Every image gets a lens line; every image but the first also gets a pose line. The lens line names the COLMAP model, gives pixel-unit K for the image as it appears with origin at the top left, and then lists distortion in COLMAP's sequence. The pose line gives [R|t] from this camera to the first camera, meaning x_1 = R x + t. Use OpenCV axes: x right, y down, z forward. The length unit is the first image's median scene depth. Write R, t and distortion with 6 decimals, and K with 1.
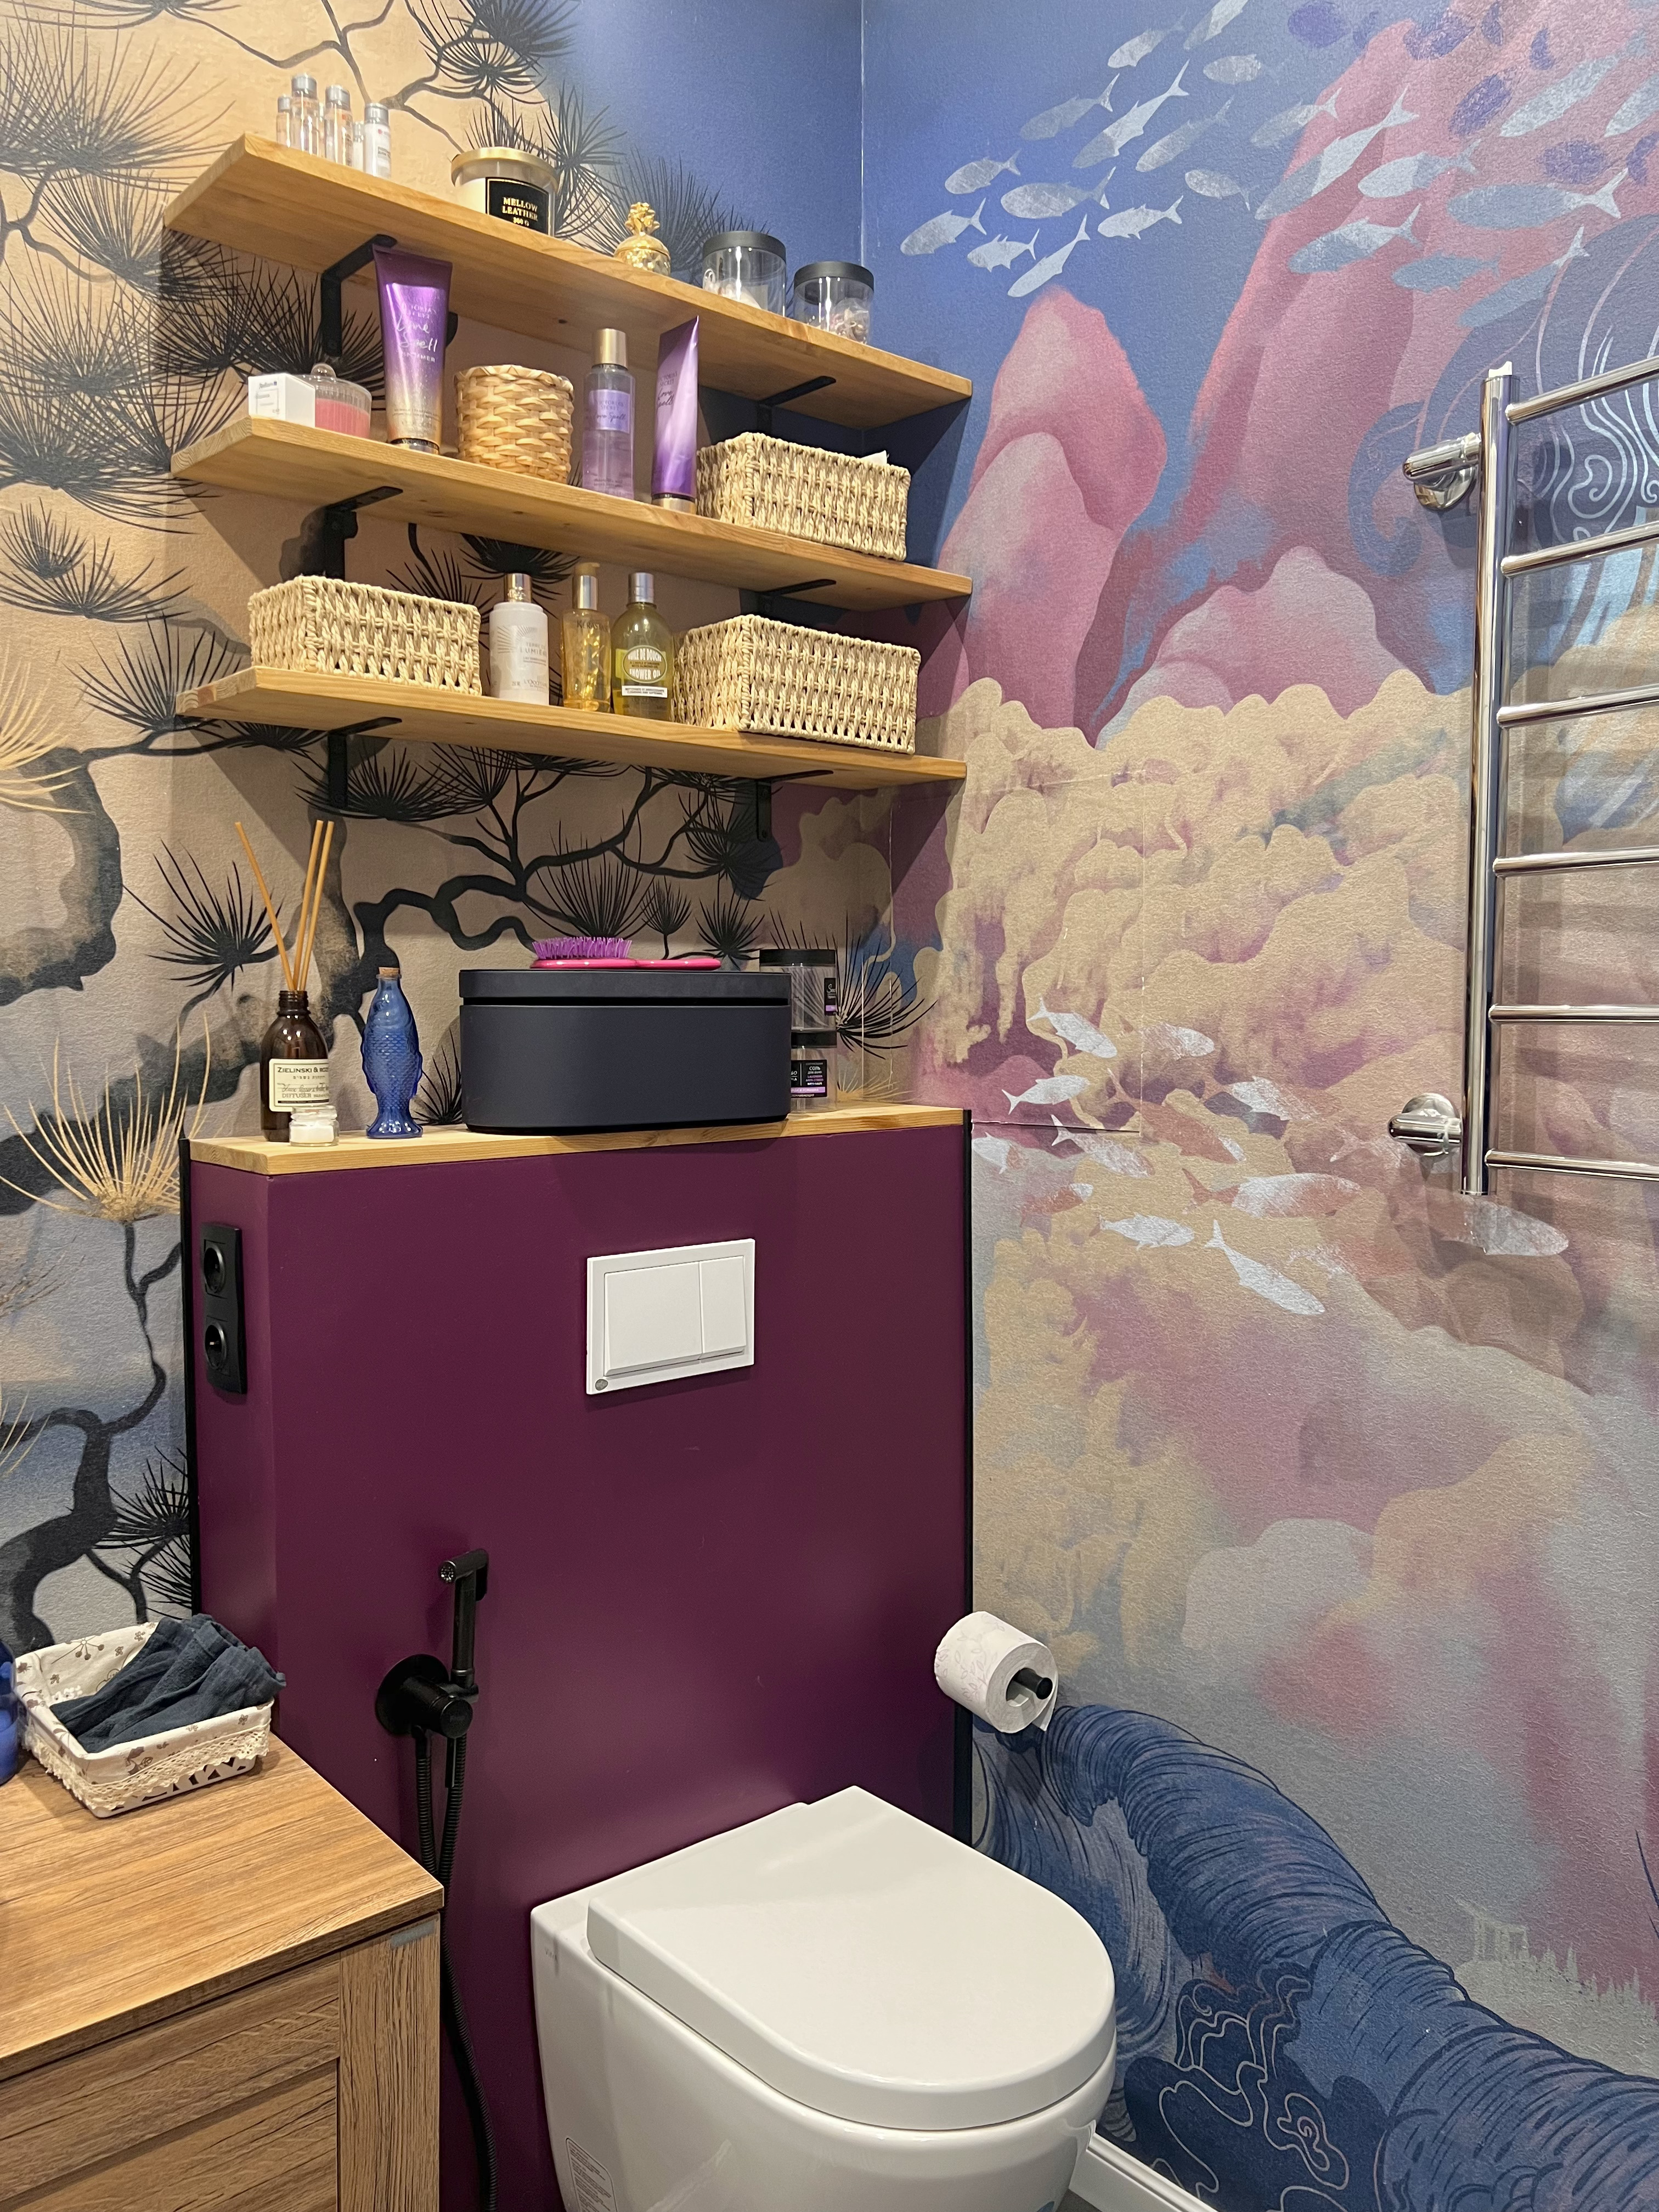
lens RADIAL K [[1669.3, 0, 822.3], [0, 1669.3, 1124.1], [0, 0, 1]] dist [0.053952, -0.056557]
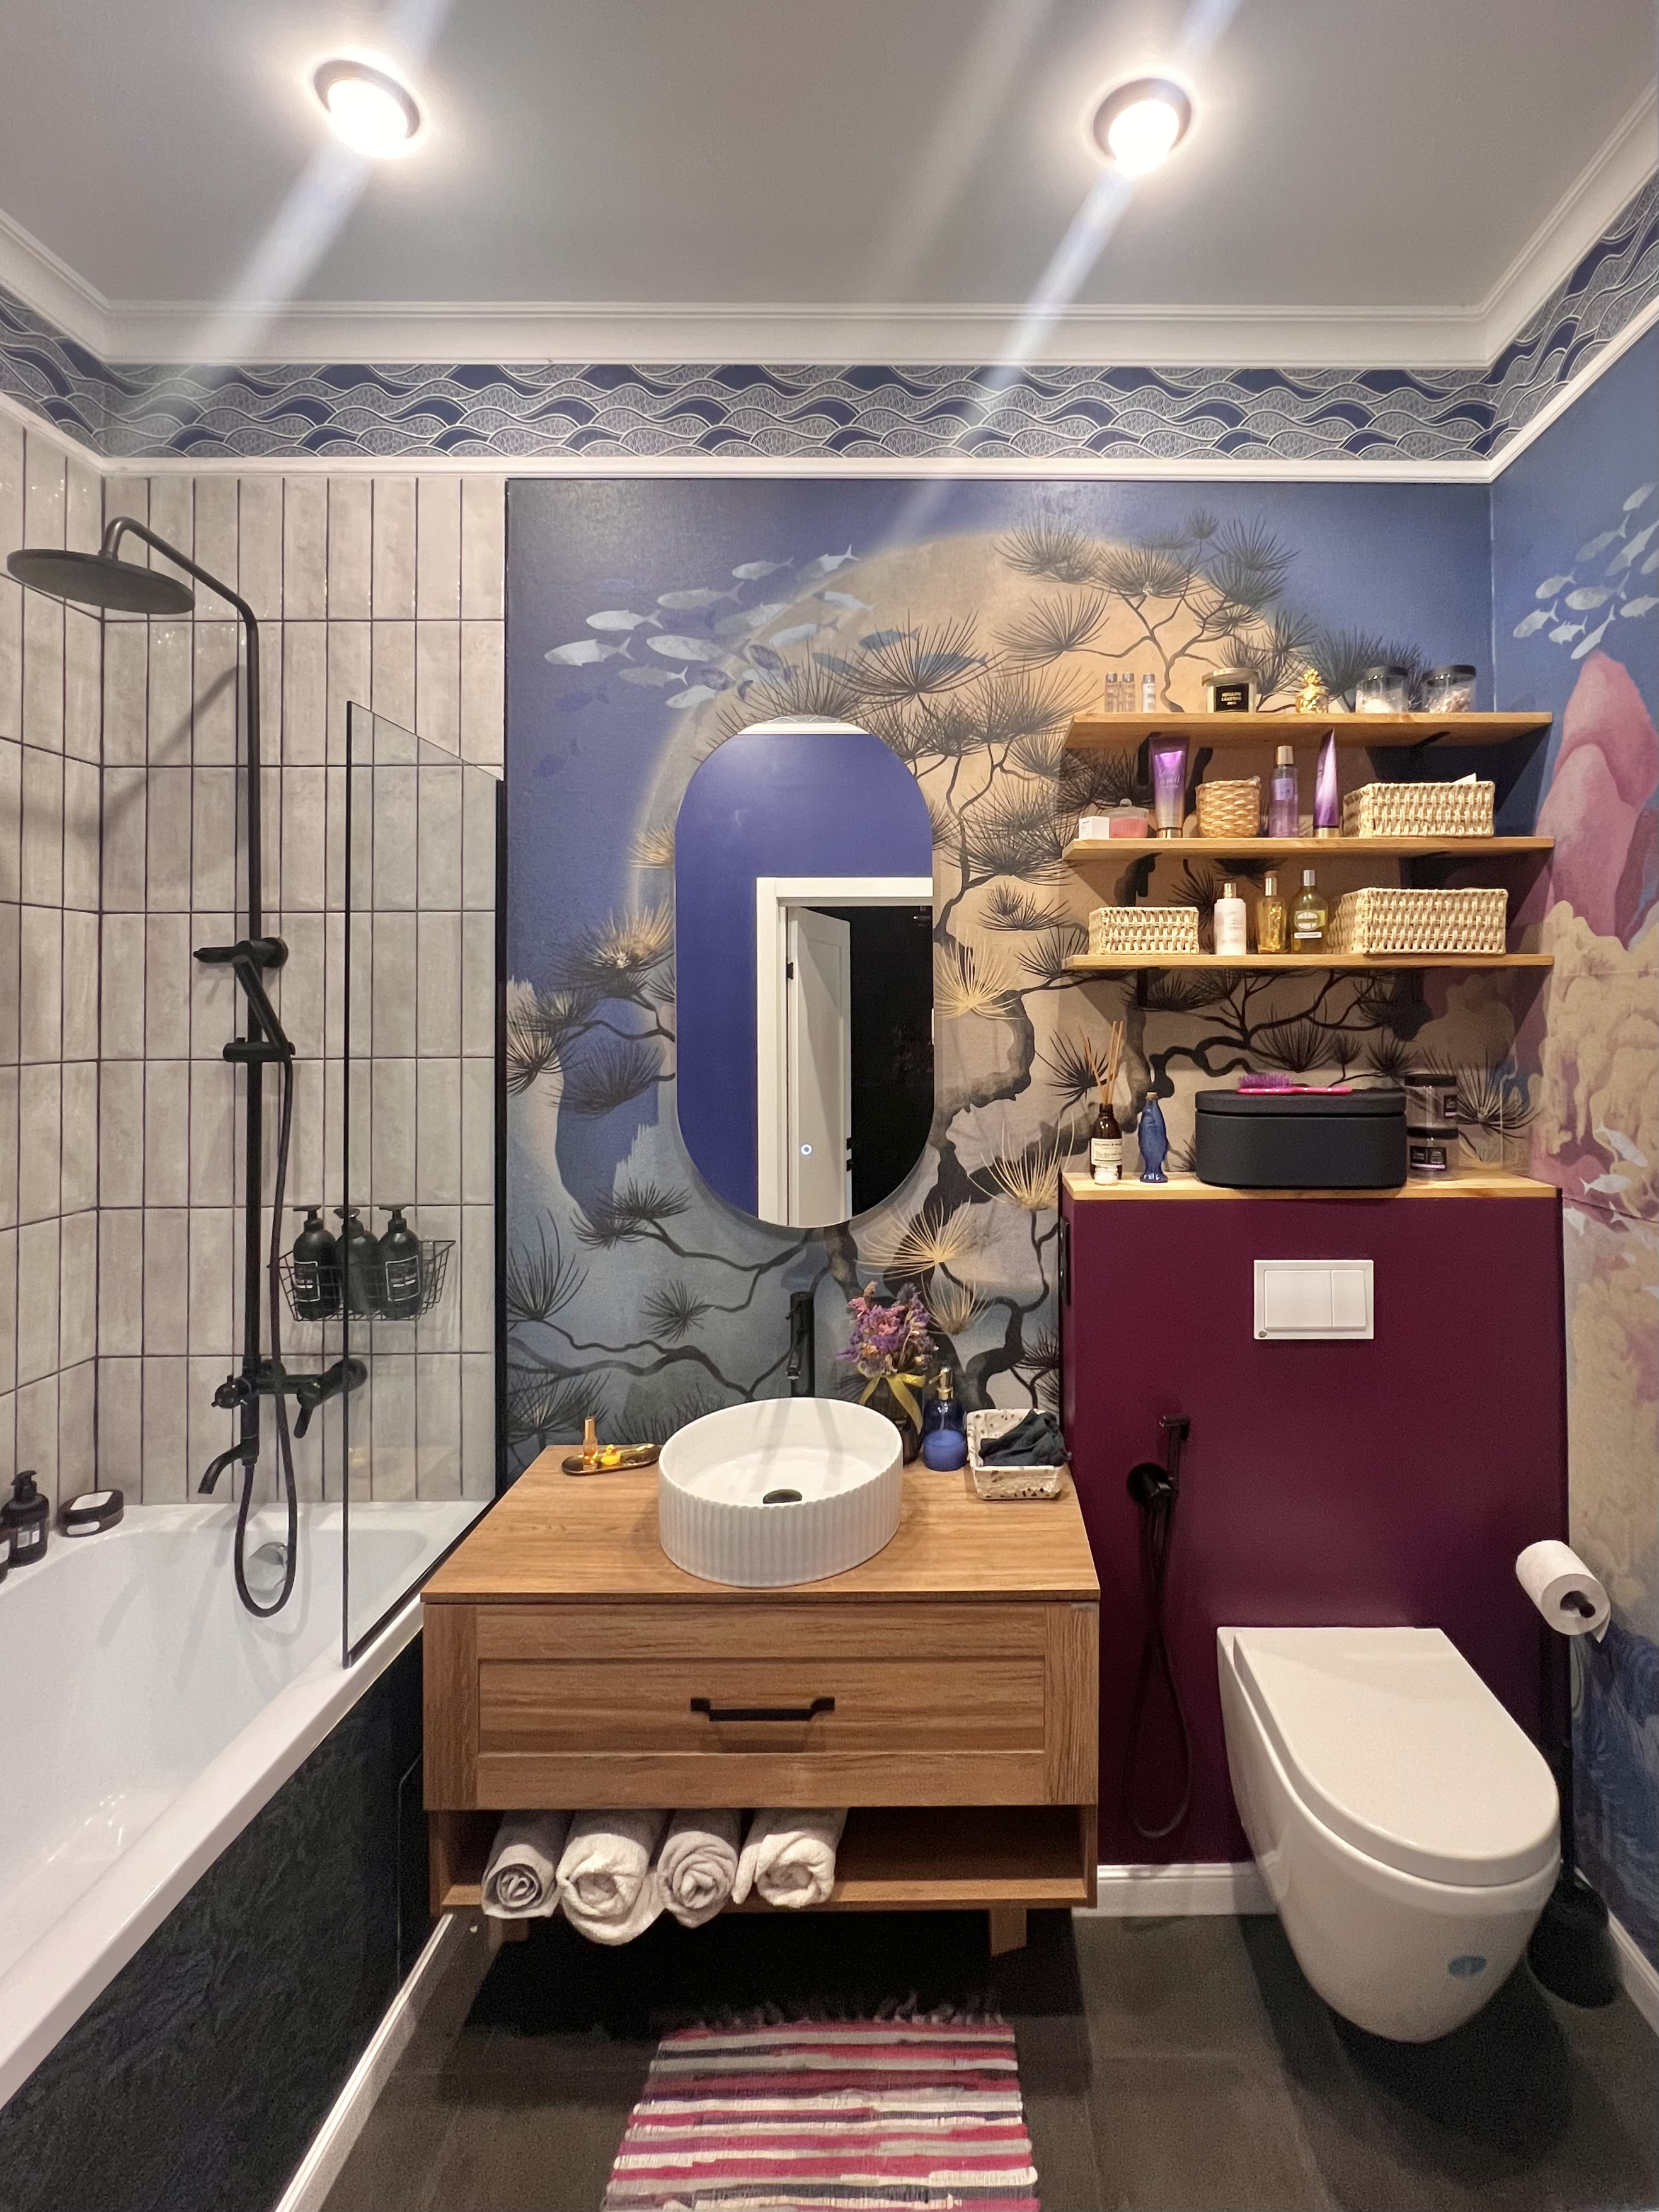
lens RADIAL K [[1016.3, 0, 945.4], [0, 1016.3, 998.7], [0, 0, 1]] dist [0.002151, 0.000125]
pose [[0.763777, -0.013112, -0.645348, 0.283325], [-0.044368, 0.996363, -0.072755, -0.094589], [0.643954, 0.084201, 0.760417, -0.048774]]
